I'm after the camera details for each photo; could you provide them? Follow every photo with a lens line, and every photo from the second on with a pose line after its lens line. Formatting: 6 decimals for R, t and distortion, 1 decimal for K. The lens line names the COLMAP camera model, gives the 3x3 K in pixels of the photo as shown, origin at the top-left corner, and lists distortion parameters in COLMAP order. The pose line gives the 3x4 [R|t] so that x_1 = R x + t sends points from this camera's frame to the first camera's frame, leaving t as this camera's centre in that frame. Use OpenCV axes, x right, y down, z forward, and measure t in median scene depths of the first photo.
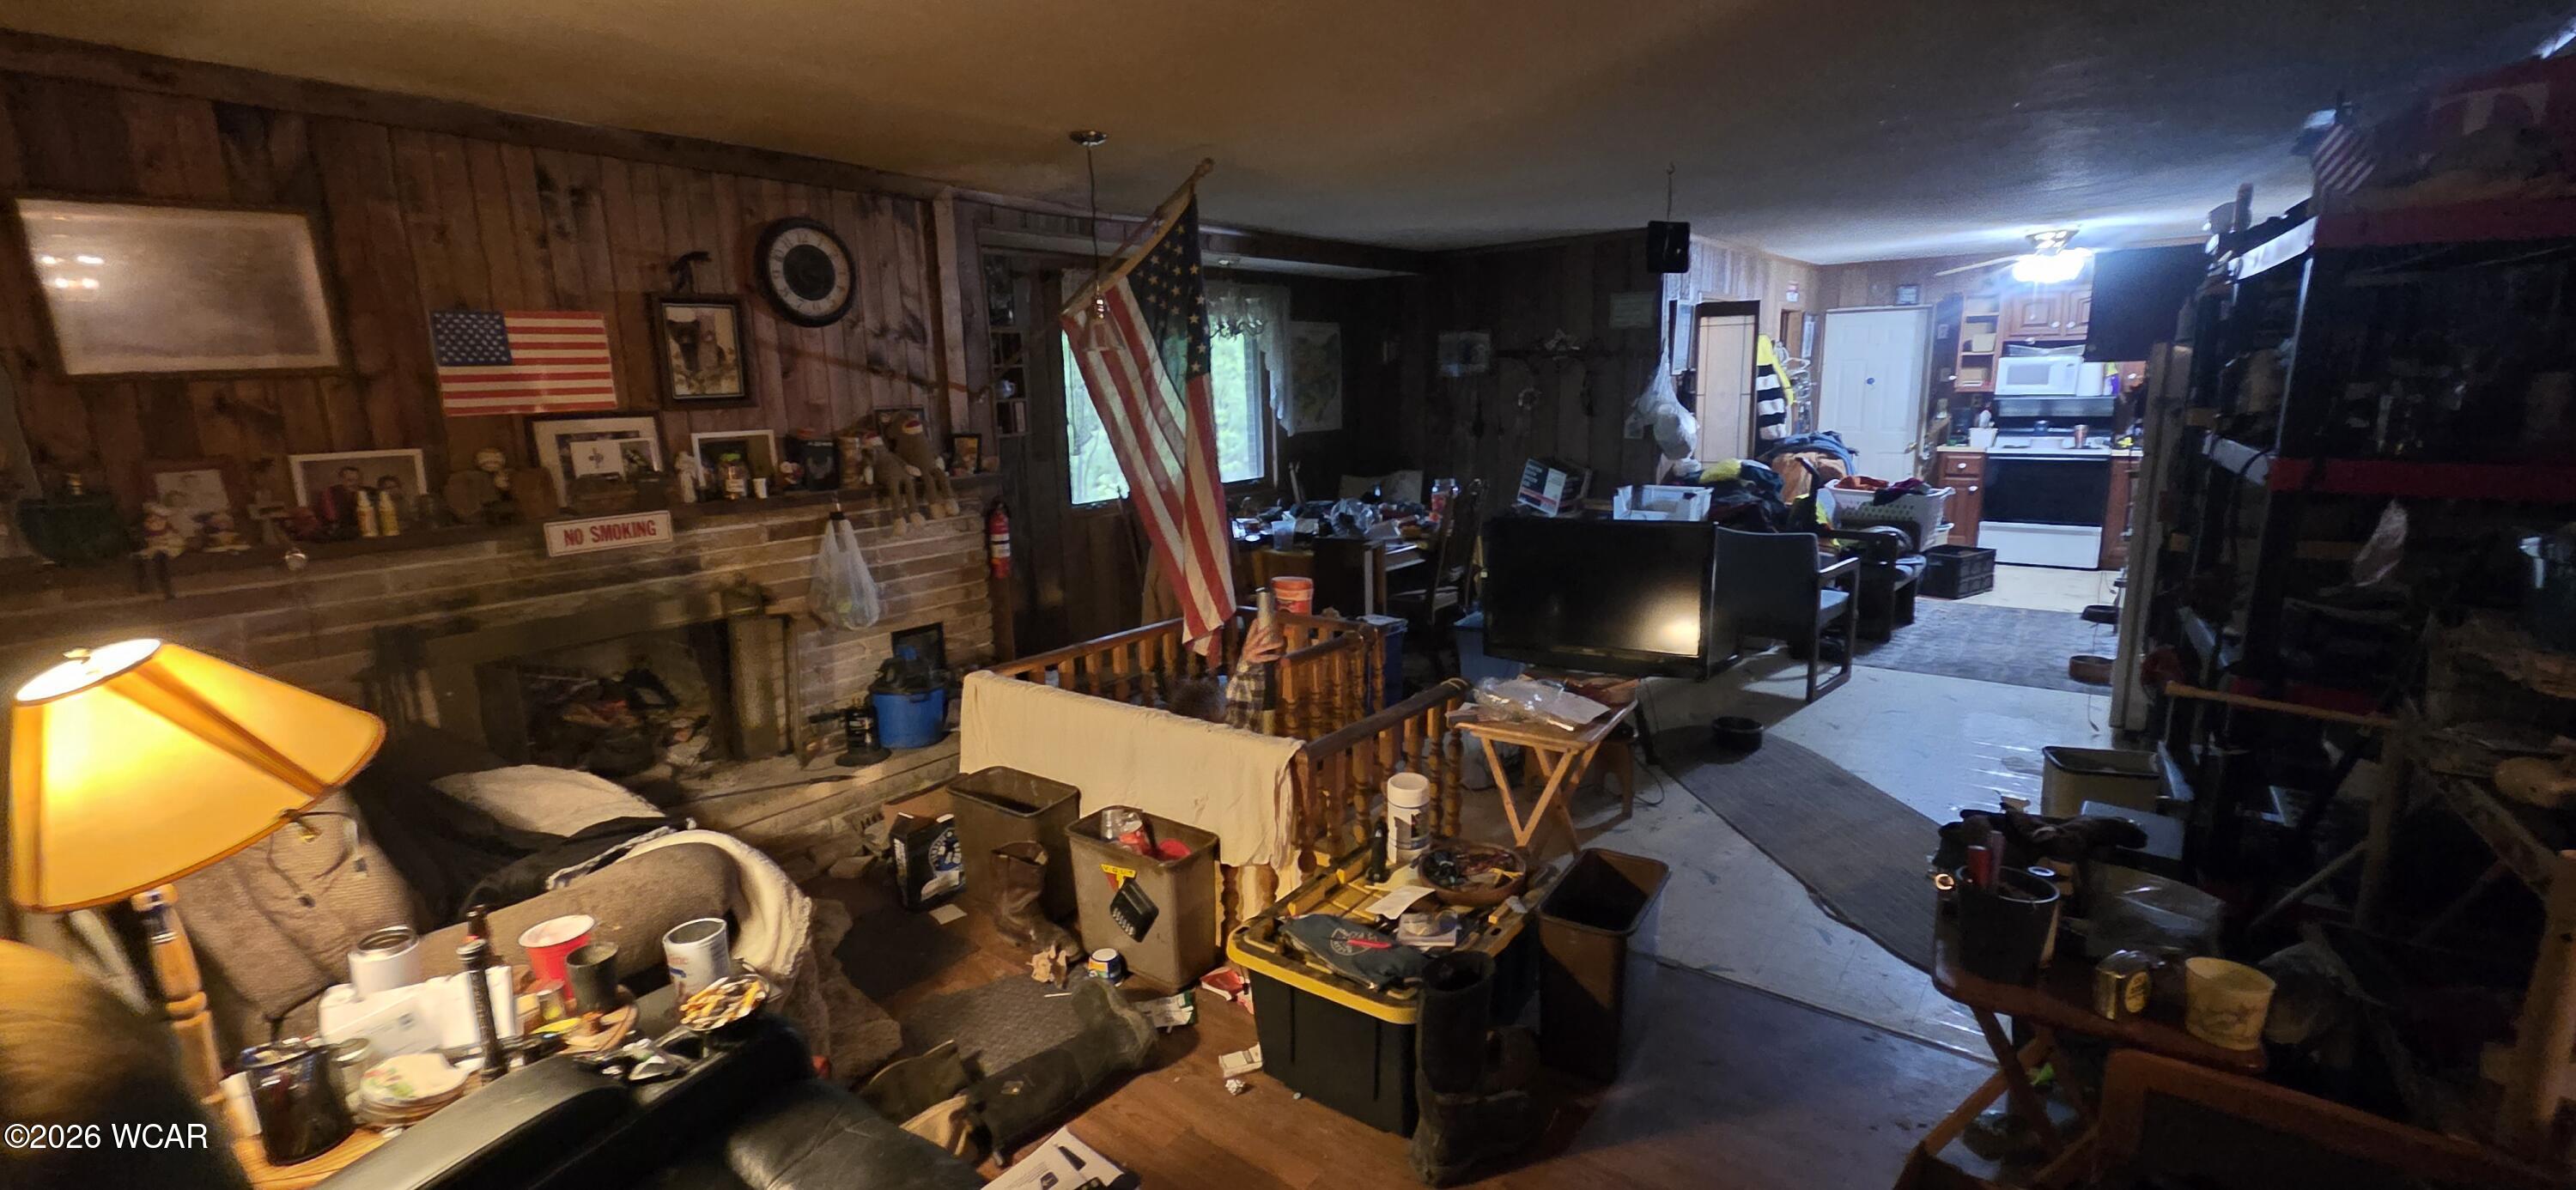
lens RADIAL K [[1108.1, 0, 1277.6], [0, 1108.1, 587.5], [0, 0, 1]] dist [0.003373, 0.000212]
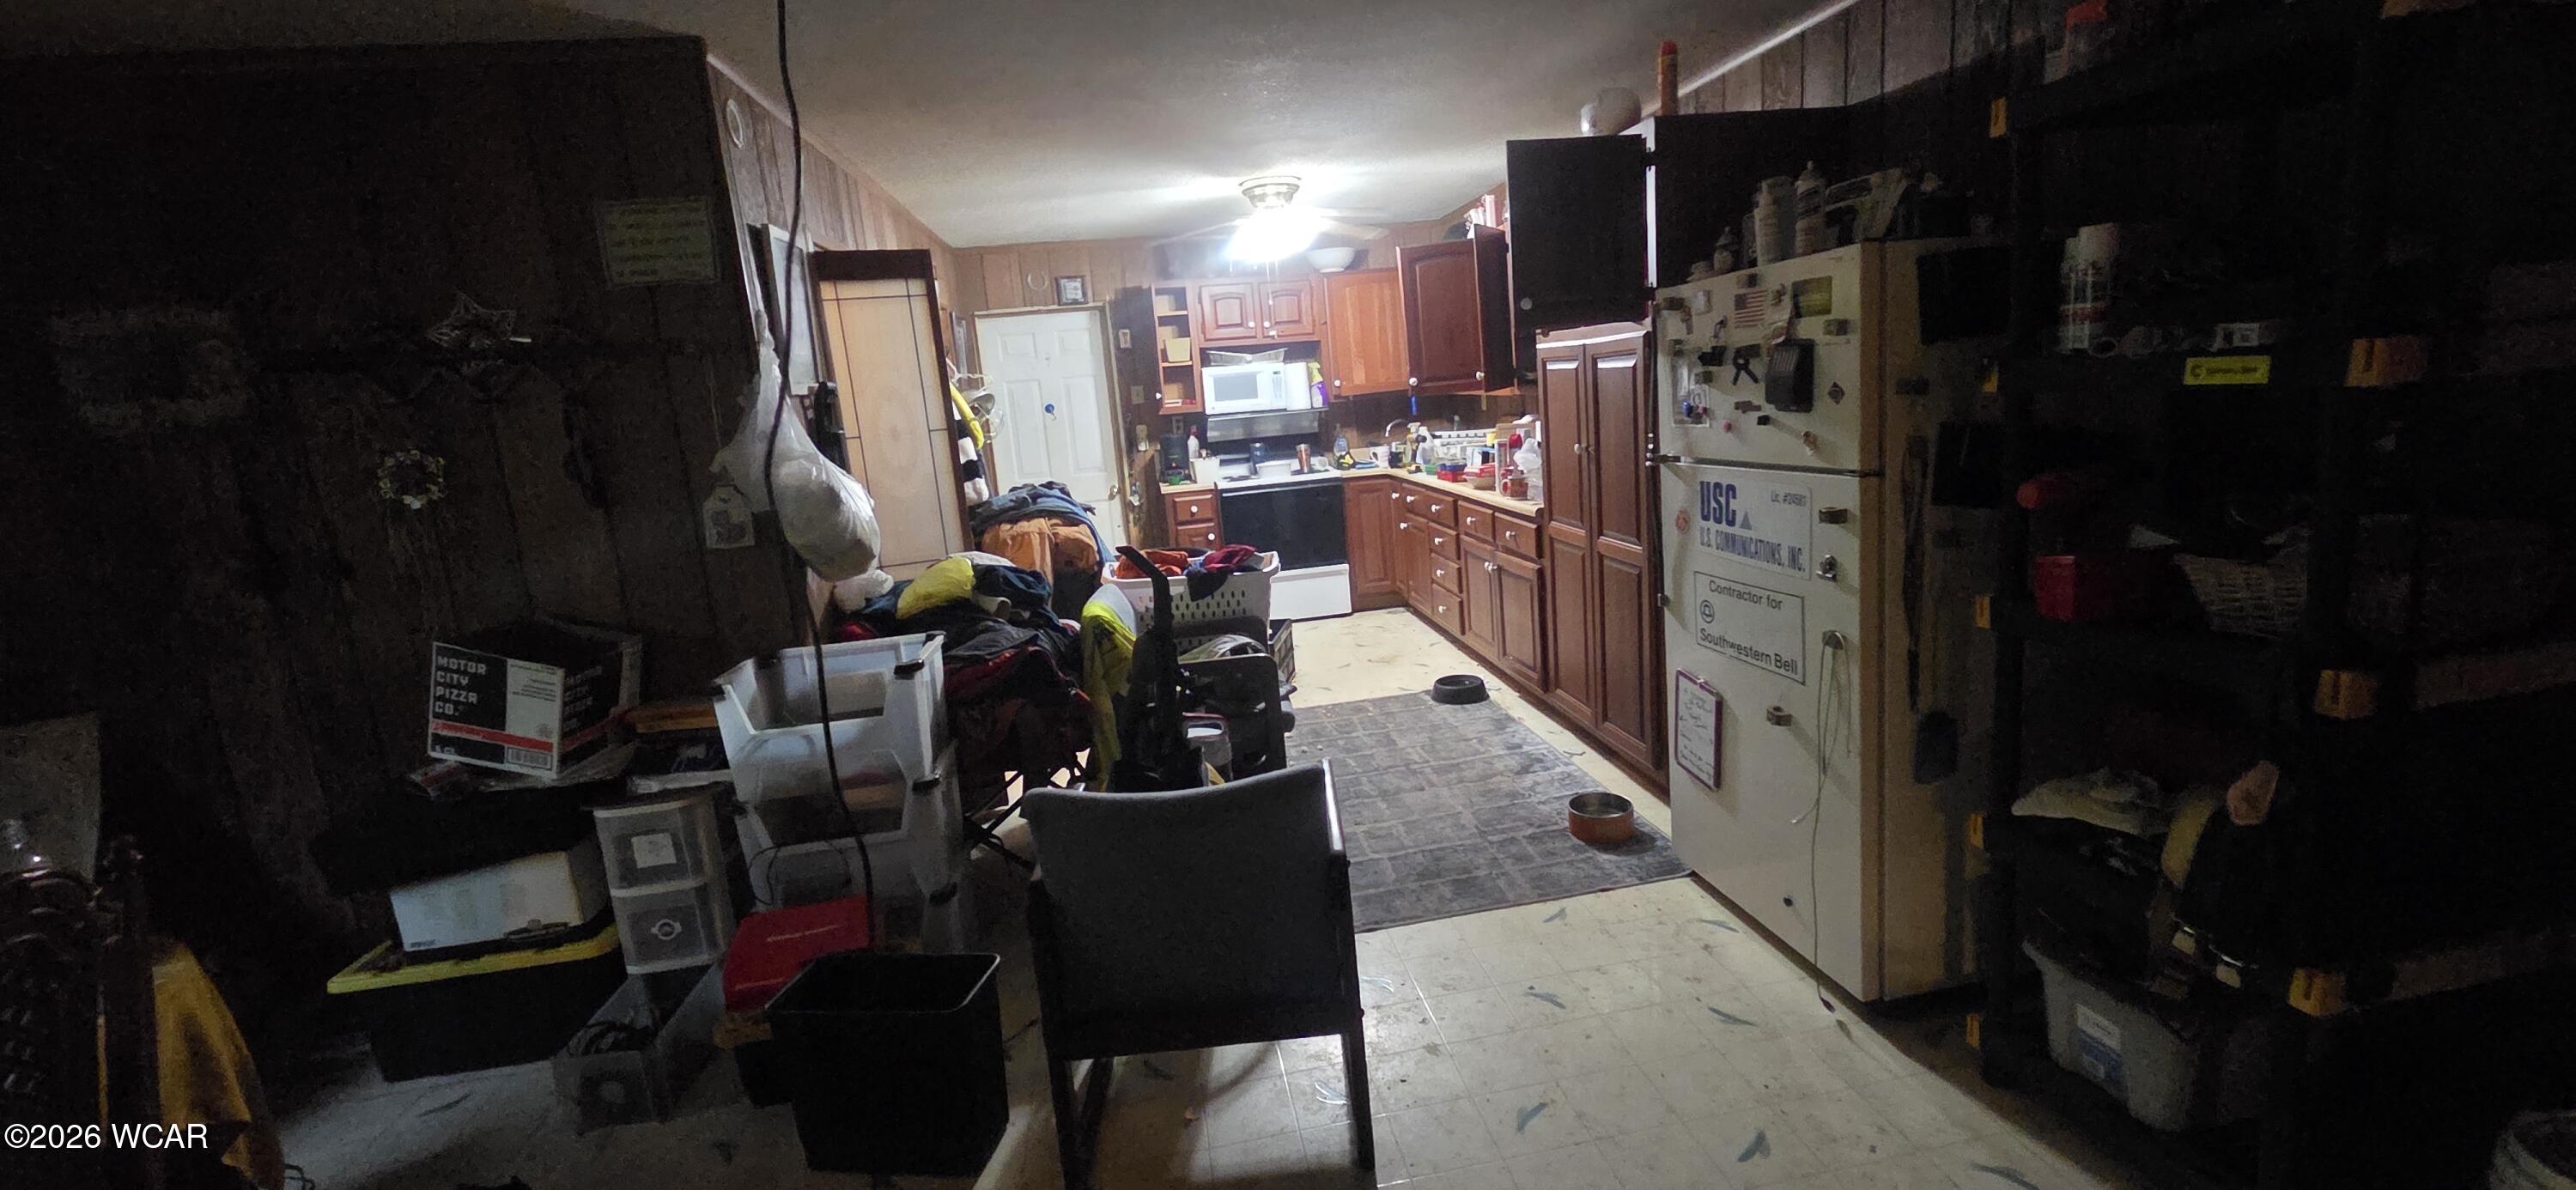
lens RADIAL K [[1050.1, 0, 1291.0], [0, 1050.1, 586.6], [0, 0, 1]] dist [0.000593, -0.000244]
pose [[0.683967, -0.170496, 0.709310, 0.155791], [0.201383, 0.978652, 0.041050, -0.080398], [-0.701166, 0.114766, 0.703701, 0.493188]]
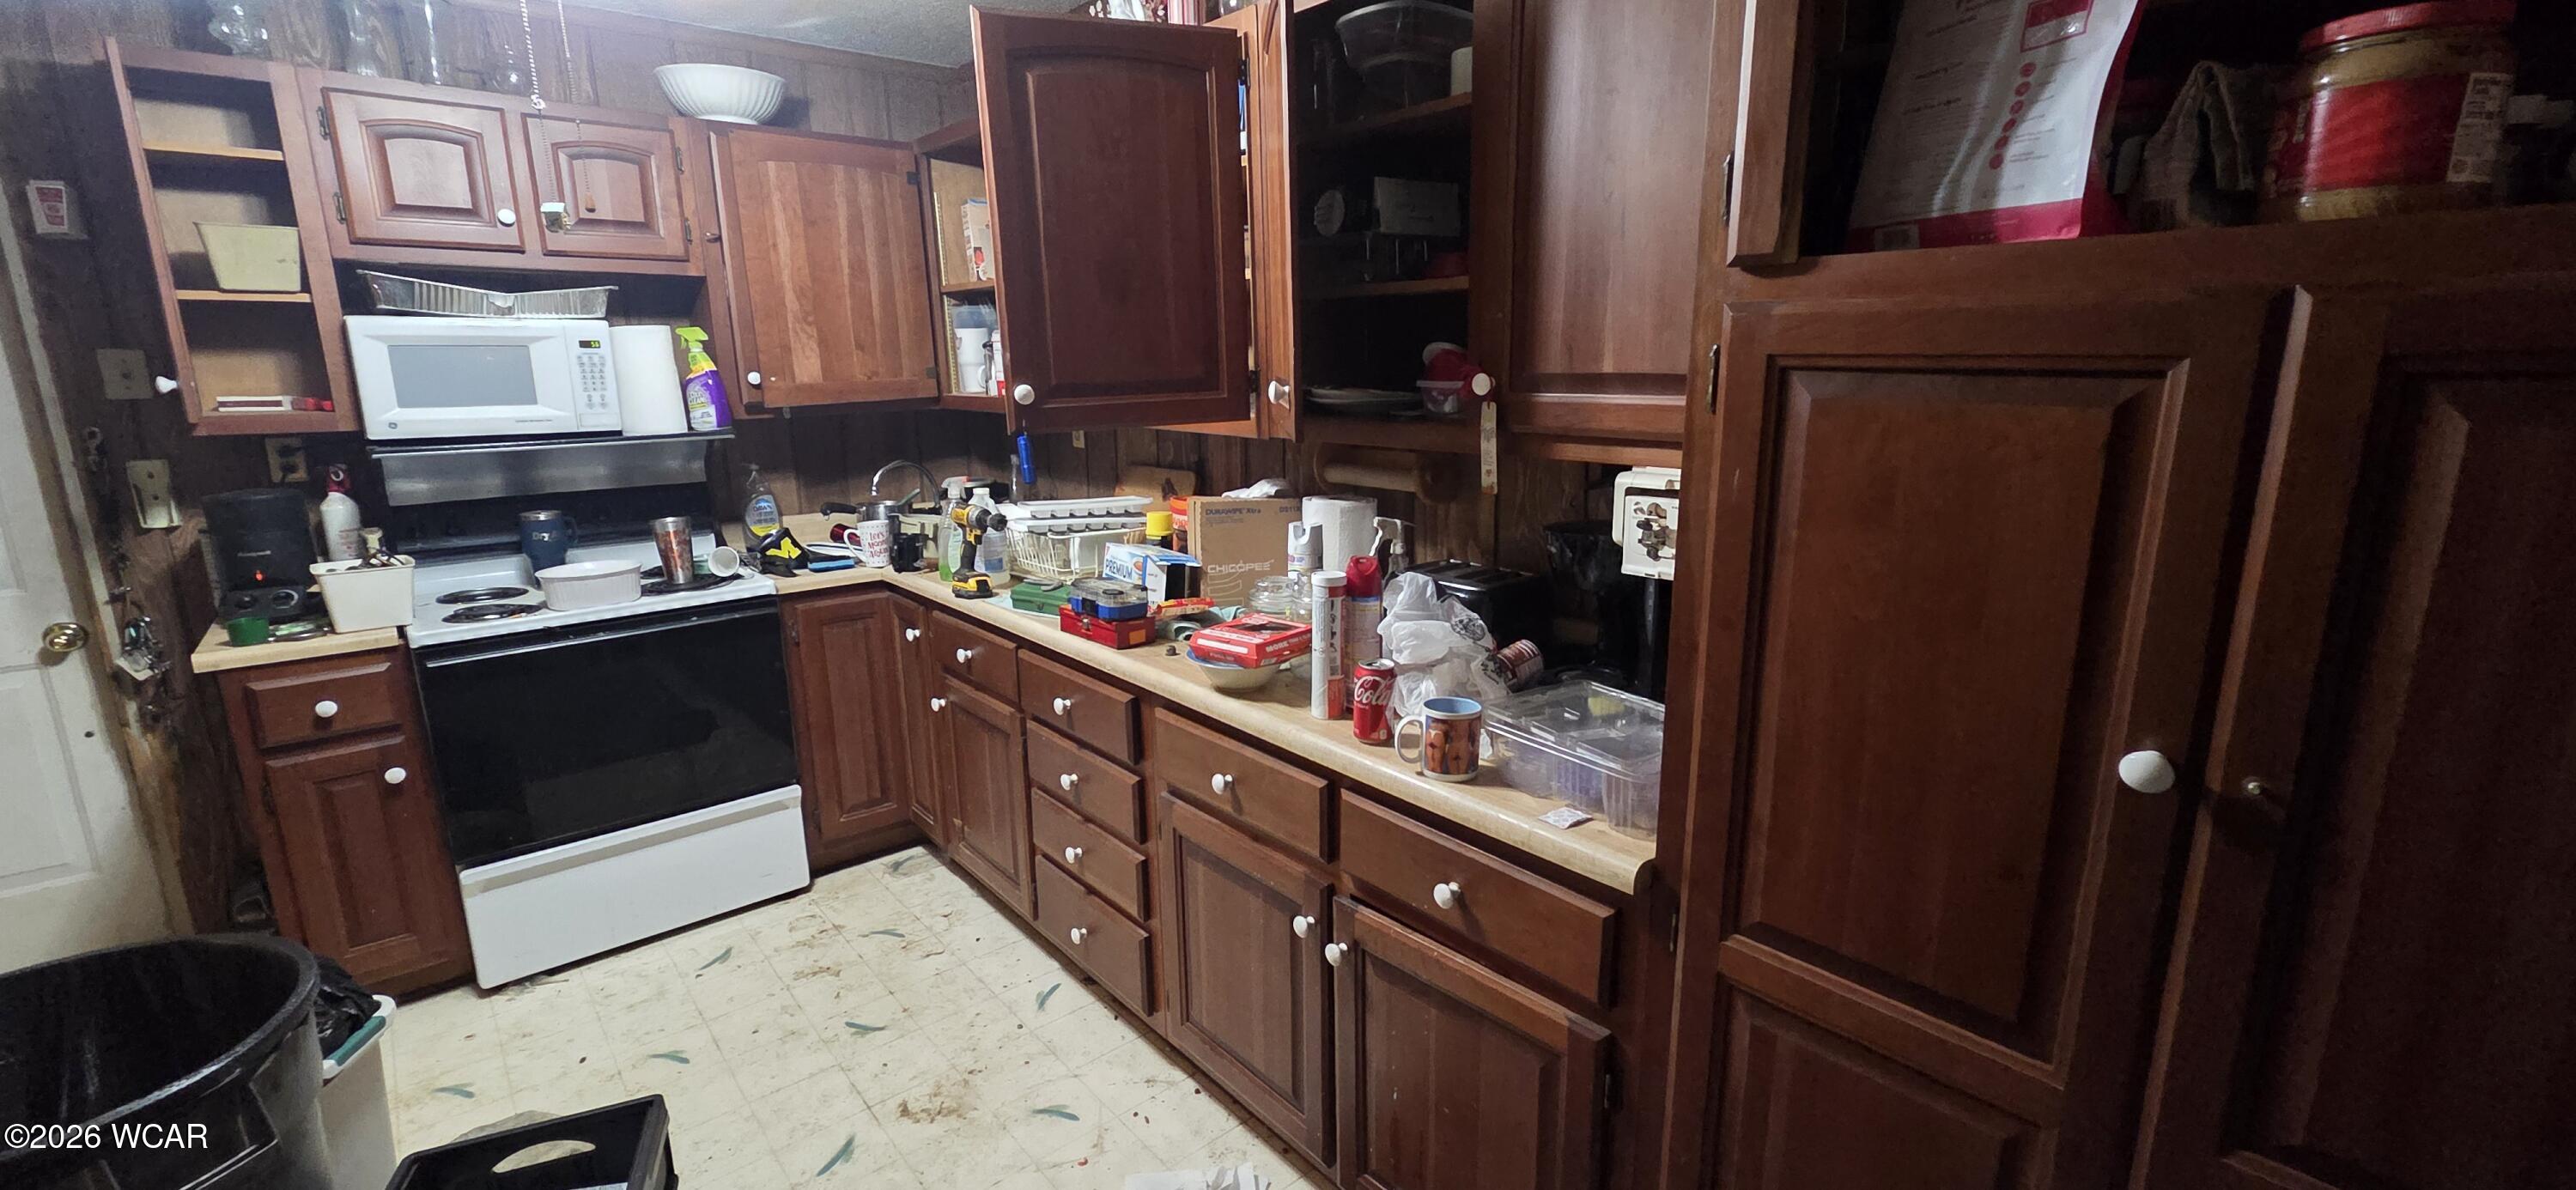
lens RADIAL K [[1050.1, 0, 1283.4], [0, 1050.1, 588.8], [0, 0, 1]] dist [0.000593, -0.000244]
pose [[0.204793, -0.188645, 0.960455, 0.461824], [0.191037, 0.970085, 0.149802, -0.143314], [-0.959982, 0.152804, 0.234704, 0.774556]]
